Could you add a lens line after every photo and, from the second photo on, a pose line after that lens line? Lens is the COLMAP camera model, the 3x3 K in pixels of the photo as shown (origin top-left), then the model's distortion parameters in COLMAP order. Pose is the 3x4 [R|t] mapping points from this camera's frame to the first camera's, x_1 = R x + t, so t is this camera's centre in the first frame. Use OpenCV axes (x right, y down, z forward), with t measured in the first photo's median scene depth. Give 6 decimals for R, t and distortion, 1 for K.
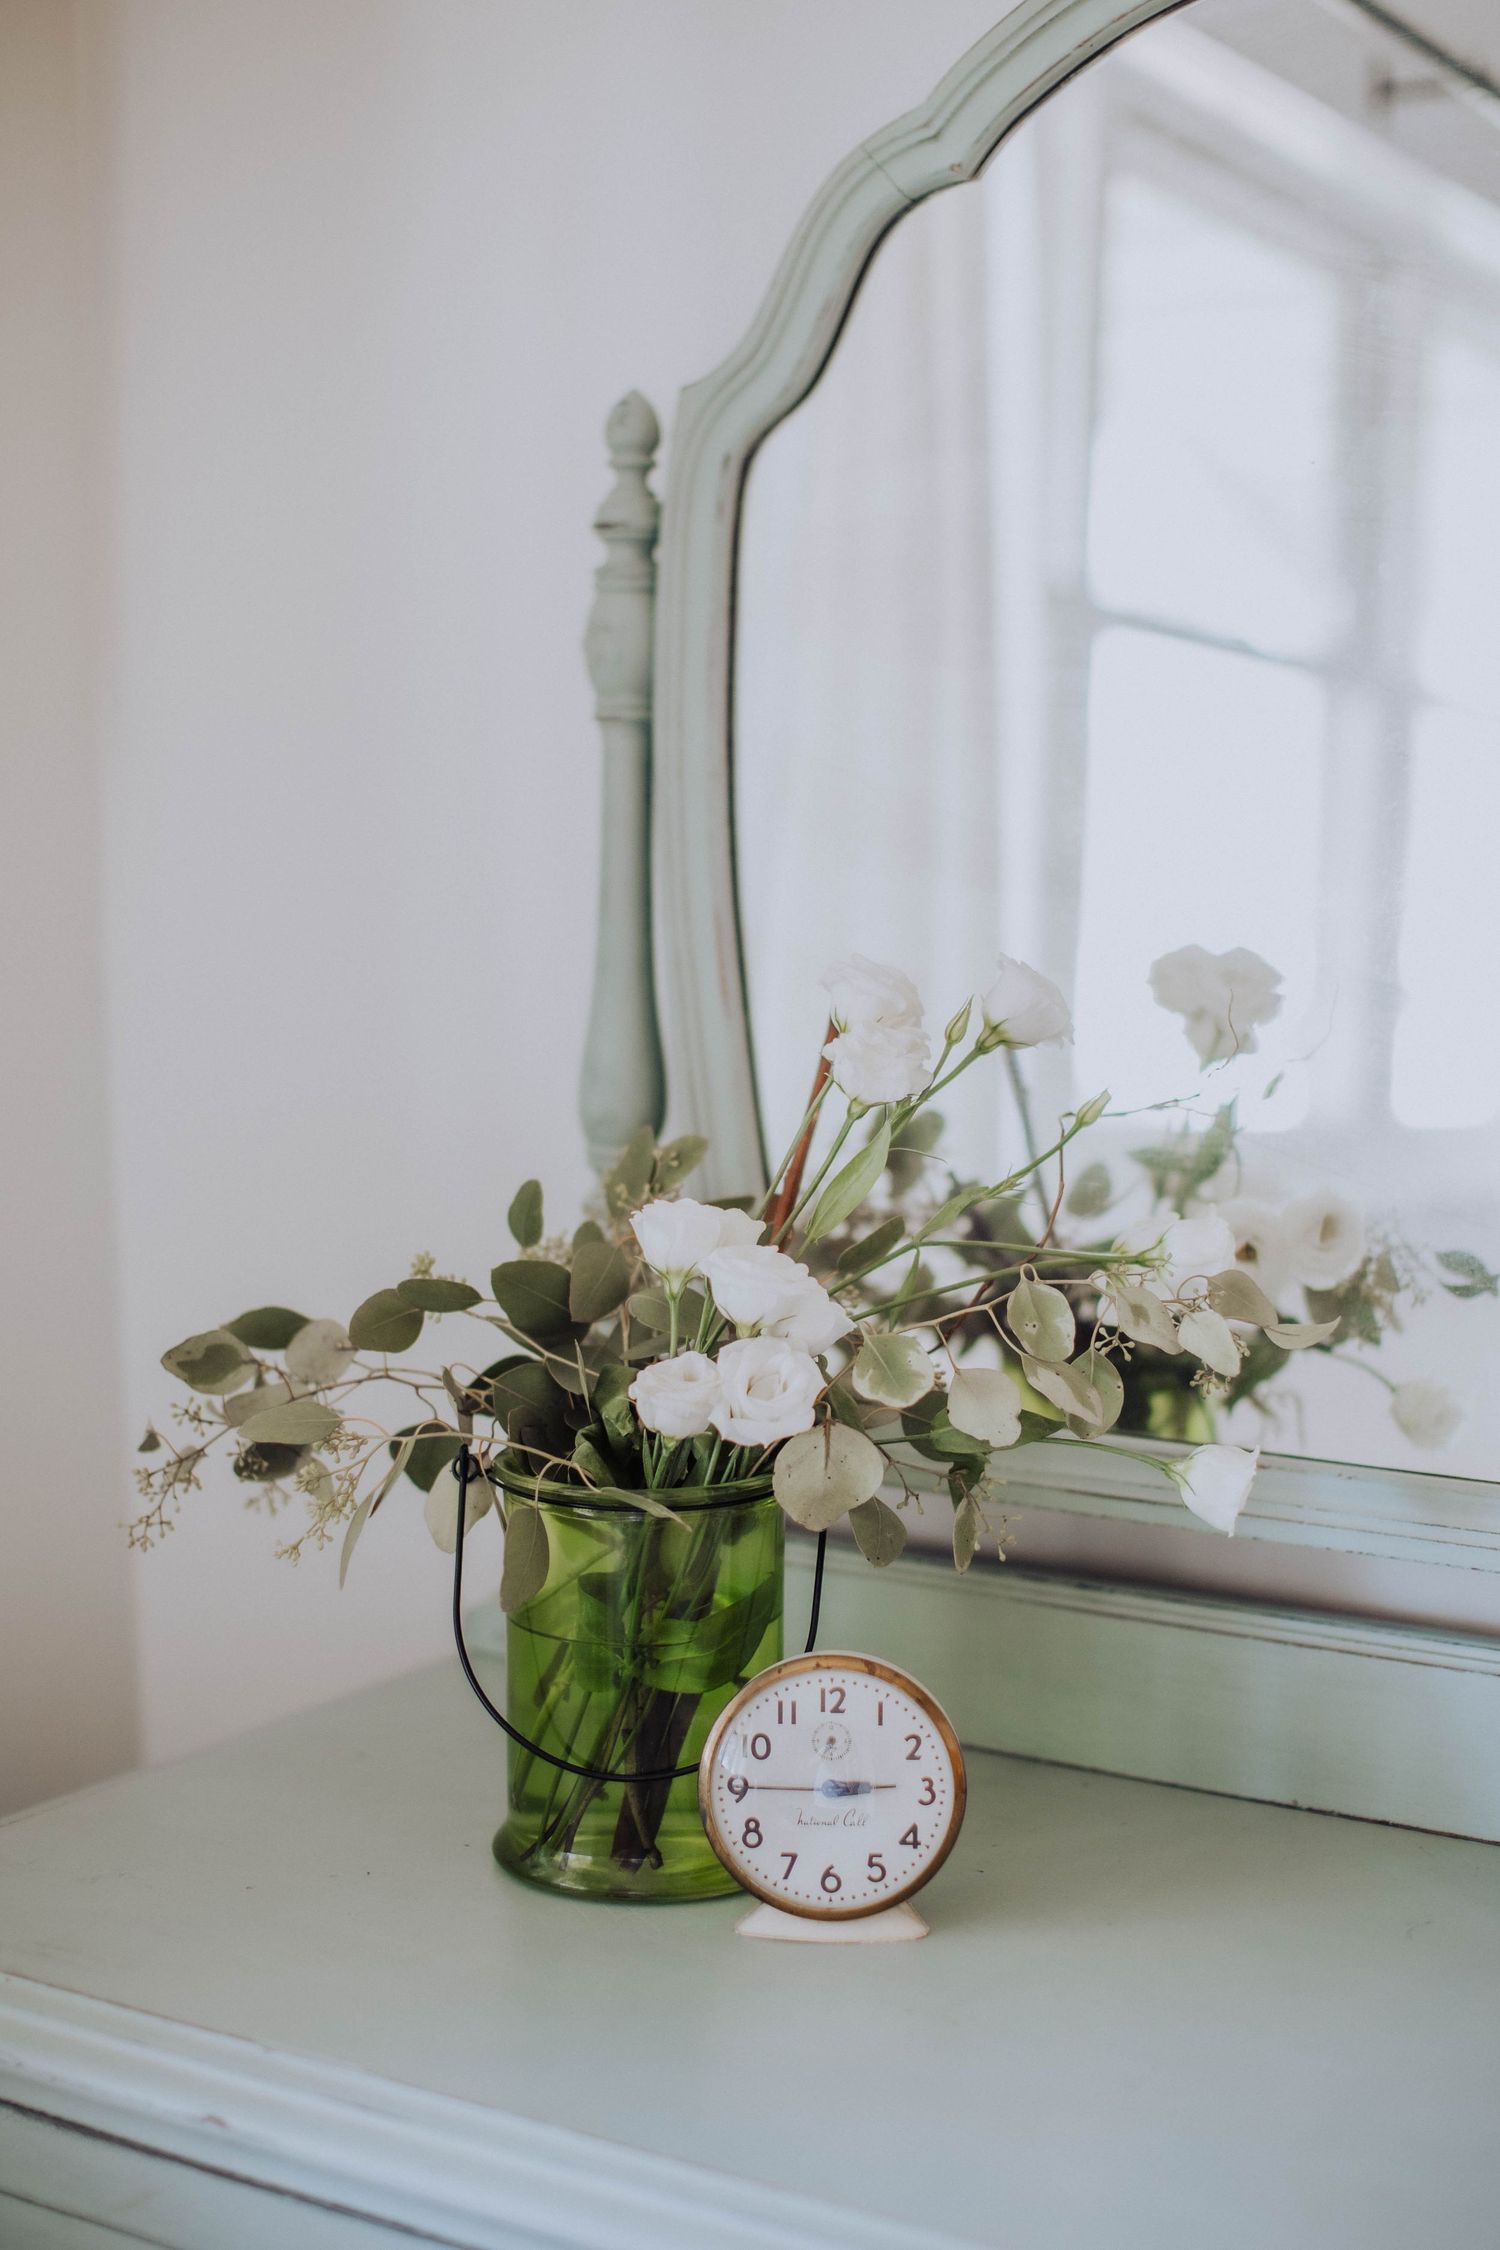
lens RADIAL K [[3537.8, 0, 800.6], [0, 3537.8, 1133.4], [0, 0, 1]] dist [-0.177006, 0.317976]
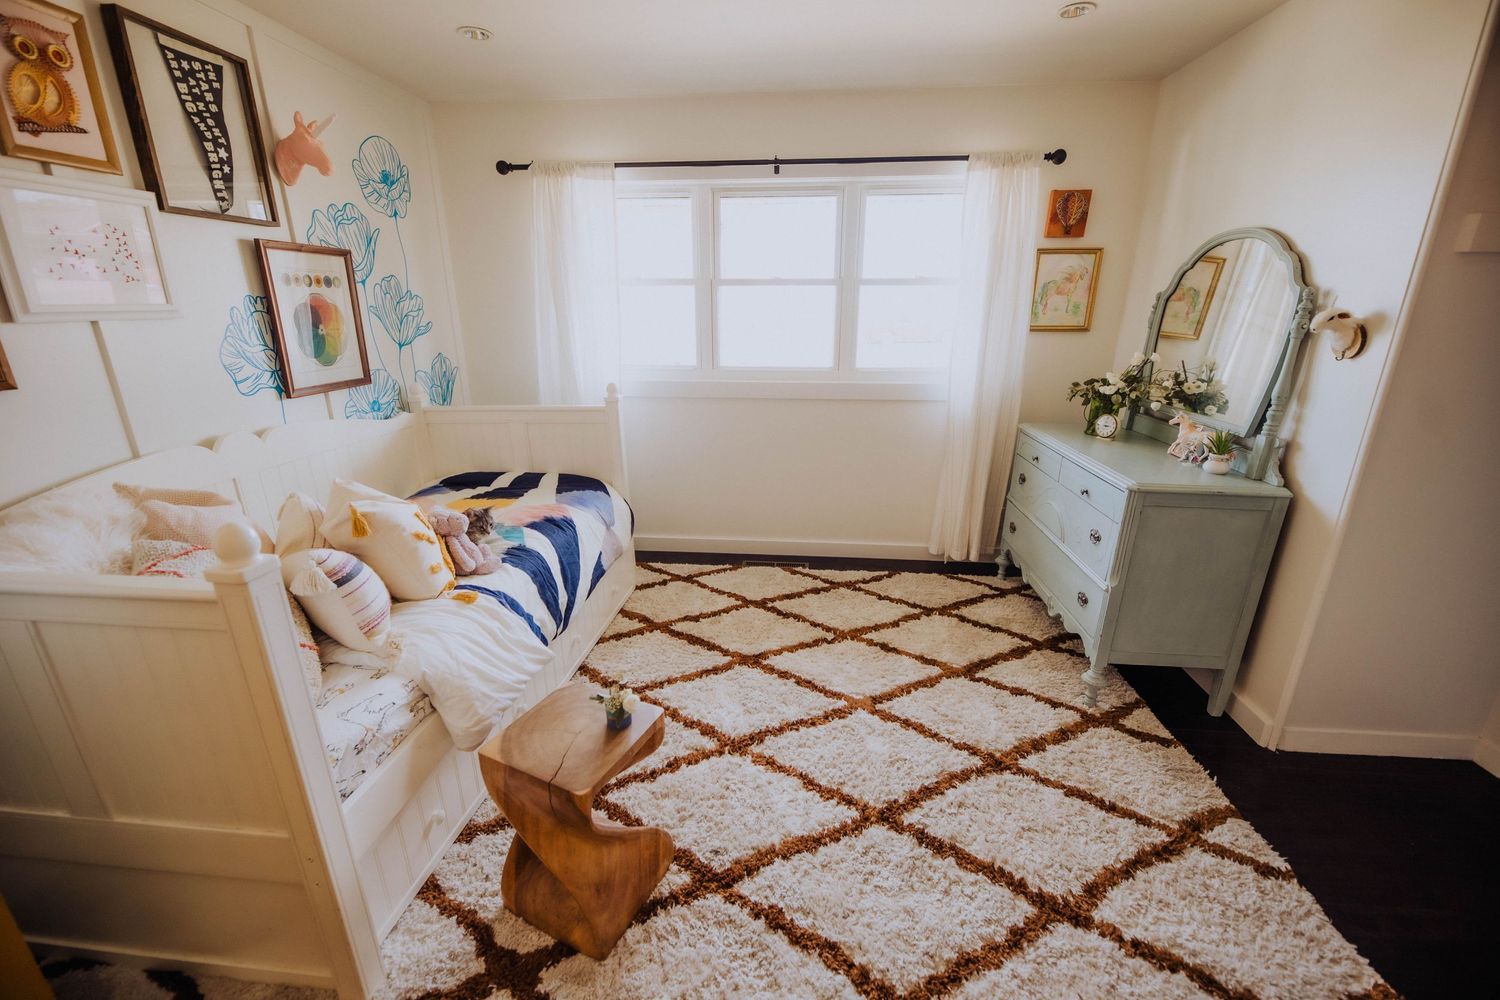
lens RADIAL K [[603.1, 0, 752.6], [0, 603.1, 502.0], [0, 0, 1]] dist [-0.001187, -0.003635]
pose [[0.462356, 0.278691, -0.841759, 1.112231], [-0.120835, 0.960270, 0.251556, 0.067487], [0.878423, -0.014594, 0.477662, -0.868672]]
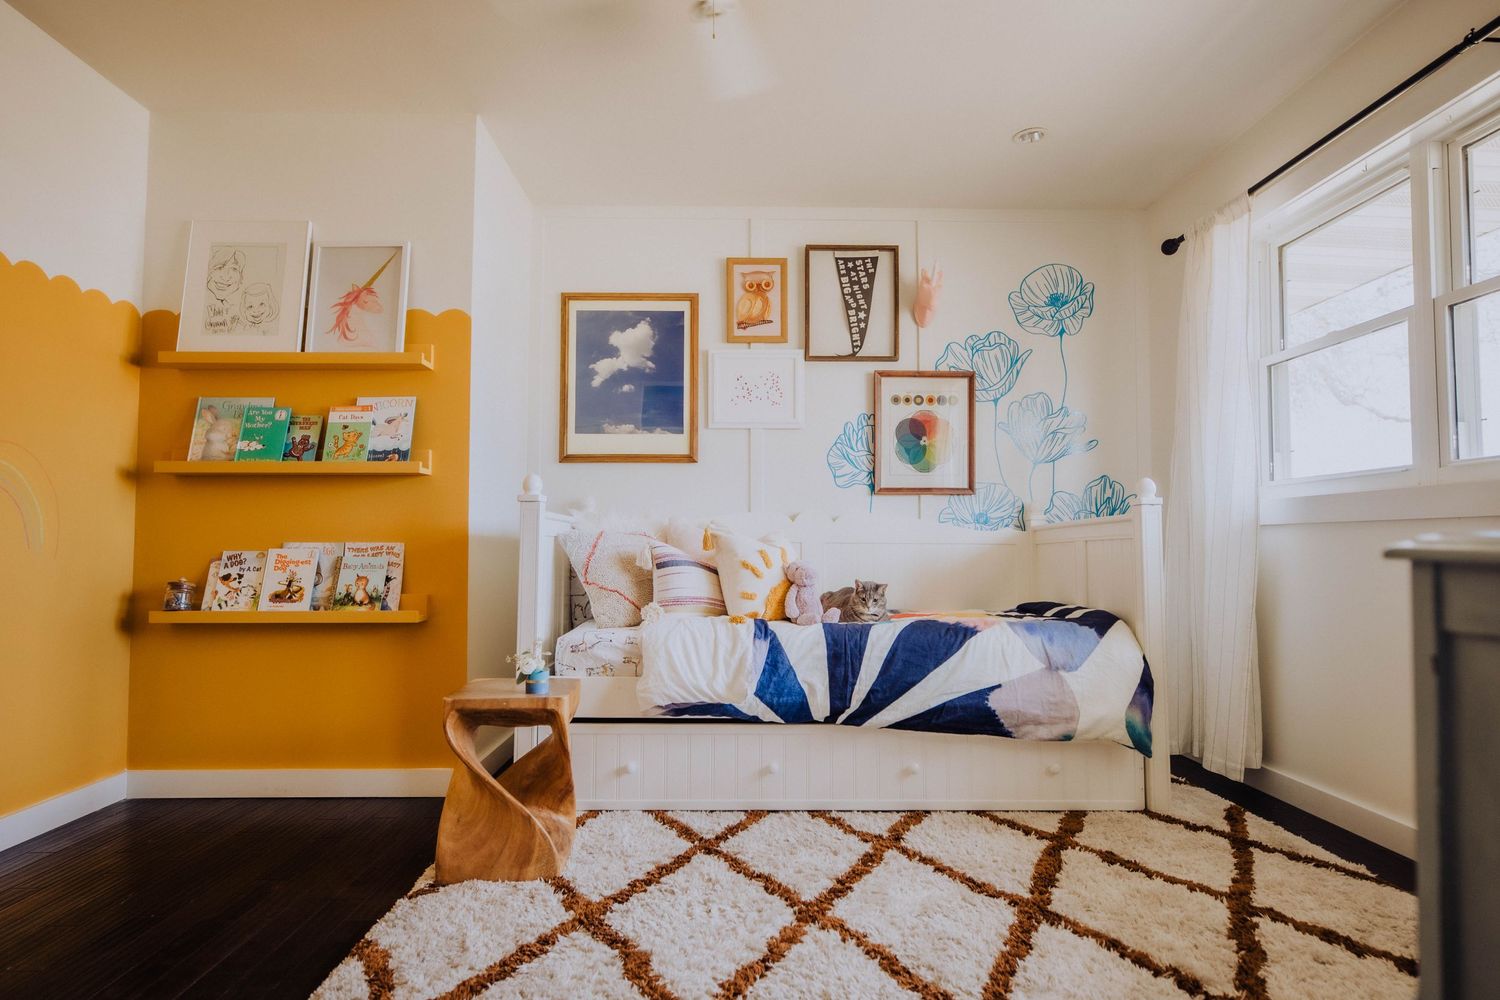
lens RADIAL K [[816.1, 0, 749.1], [0, 816.1, 506.8], [0, 0, 1]] dist [0.005597, -0.001357]
pose [[-0.829451, -0.022967, -0.558107, 0.890956], [-0.071615, 0.995281, 0.065476, 0.250846], [0.553970, 0.094278, -0.827182, 0.716922]]
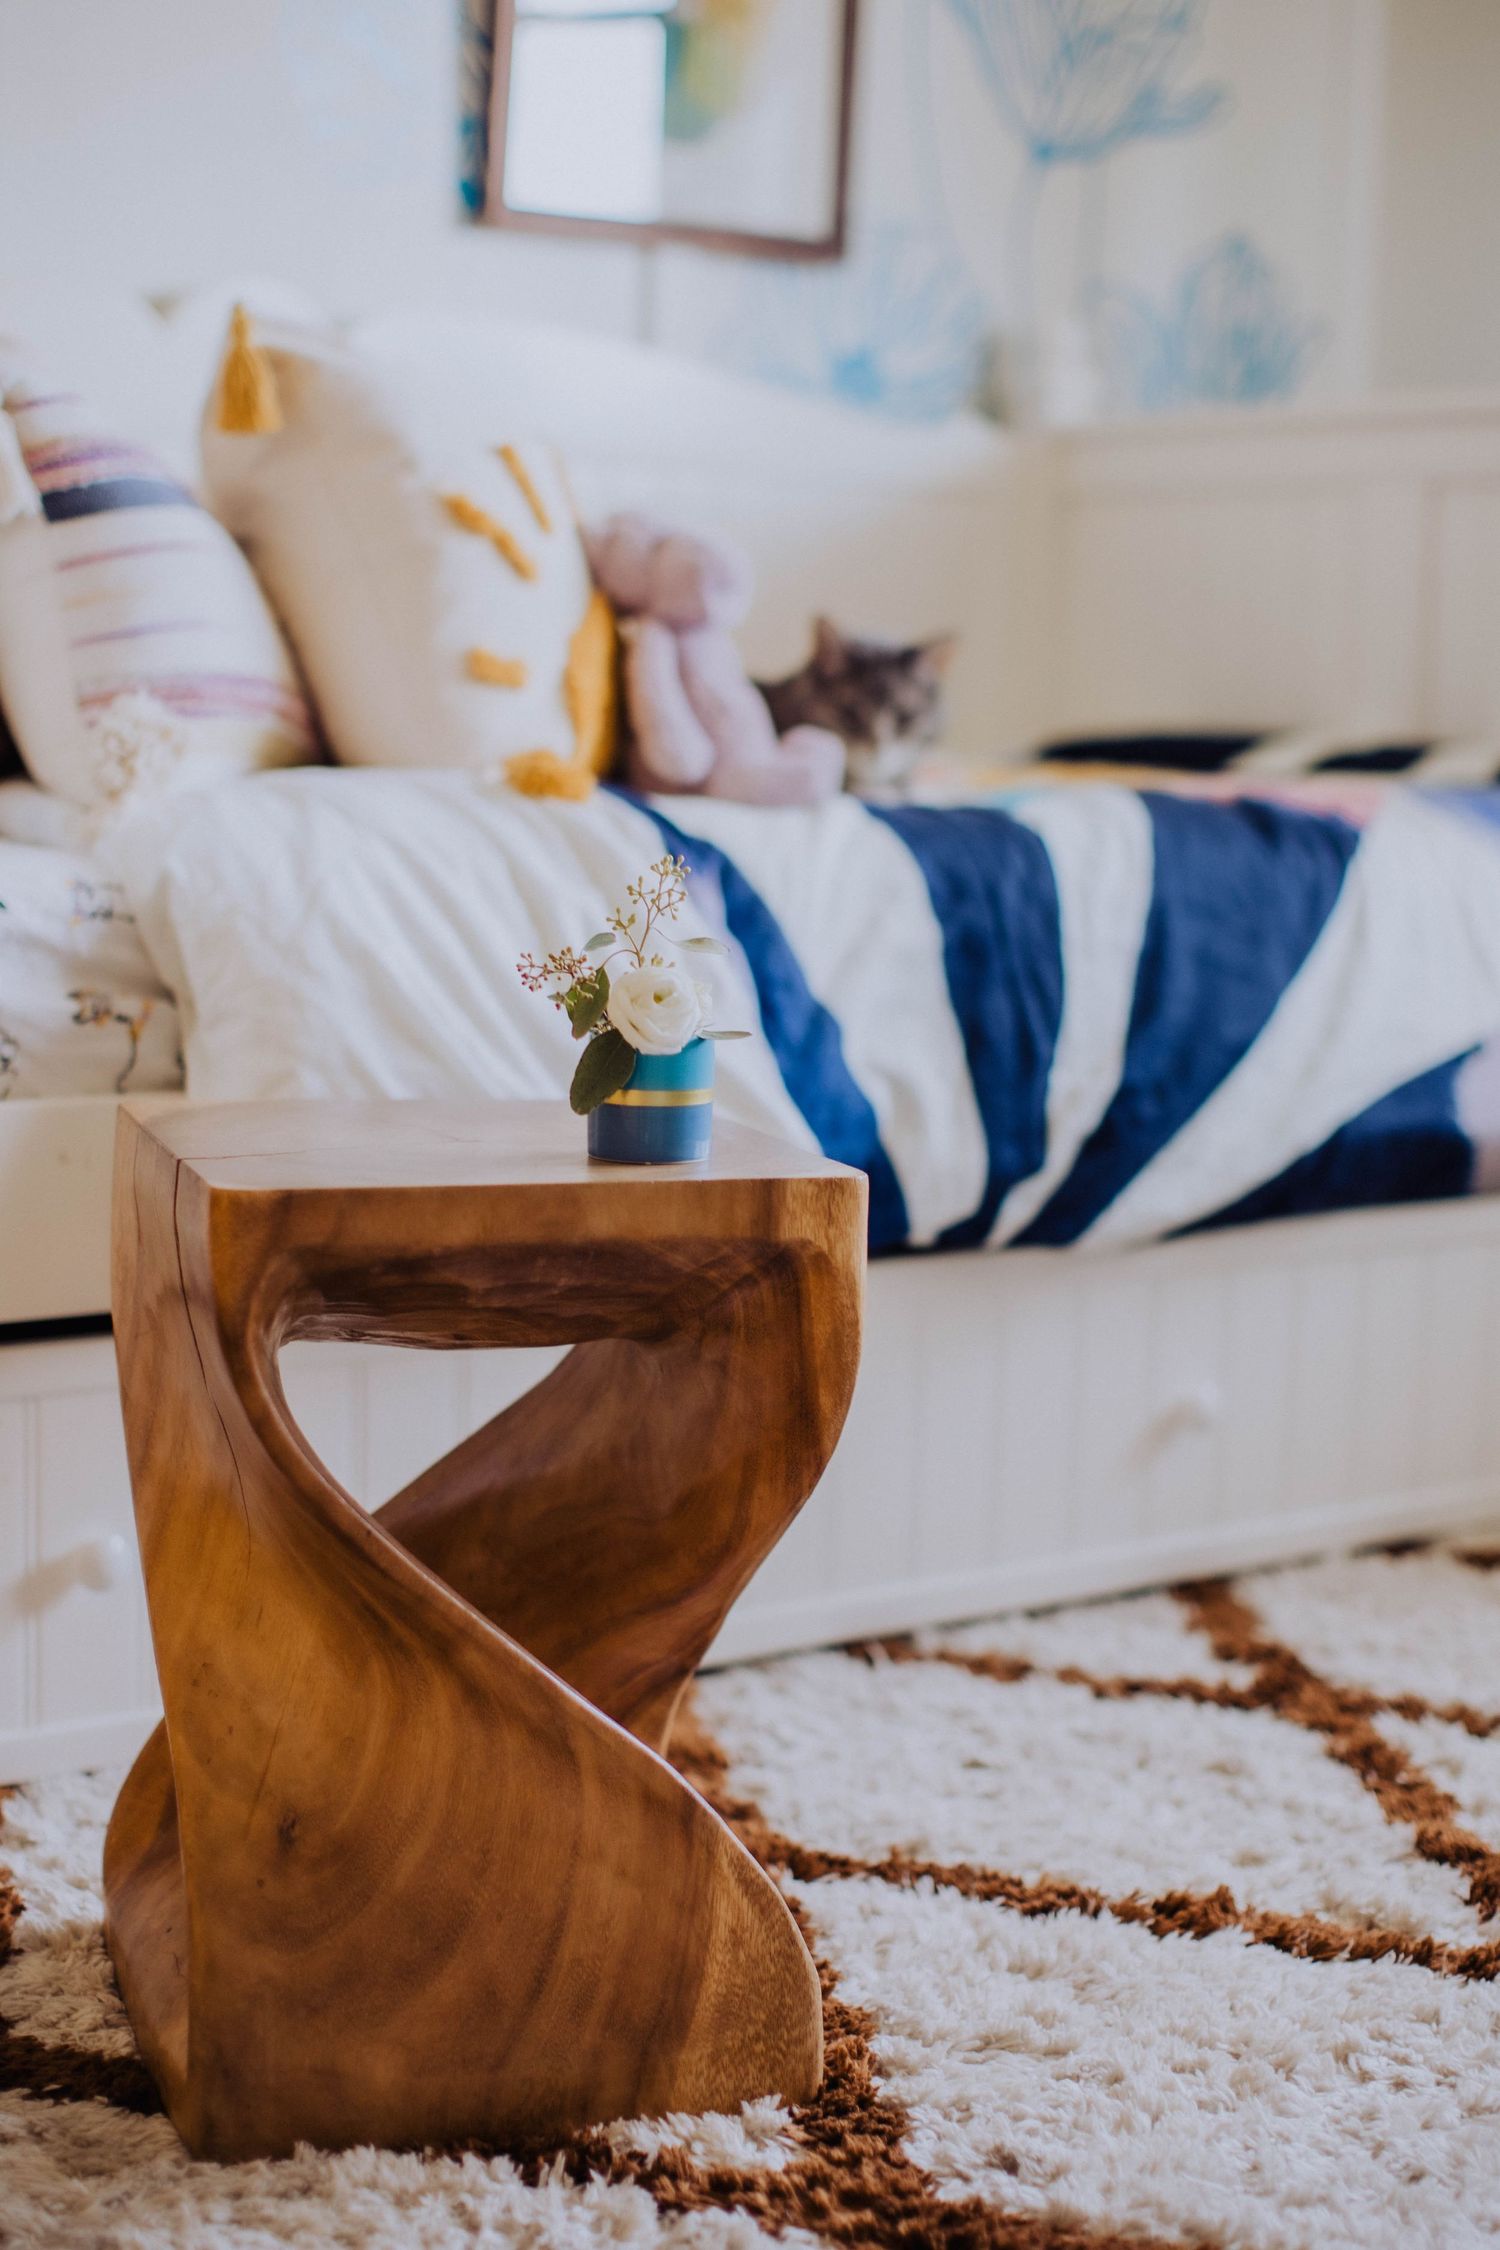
lens RADIAL K [[3625.0, 0, 750.0], [0, 3625.0, 1125.0], [0, 0, 1]] dist [-0.193059, 0.083033]
pose [[-0.319355, 0.126364, -0.939172, 1.379888], [-0.153370, 0.971111, 0.182813, 0.465238], [0.935142, 0.202423, -0.290749, -0.210109]]
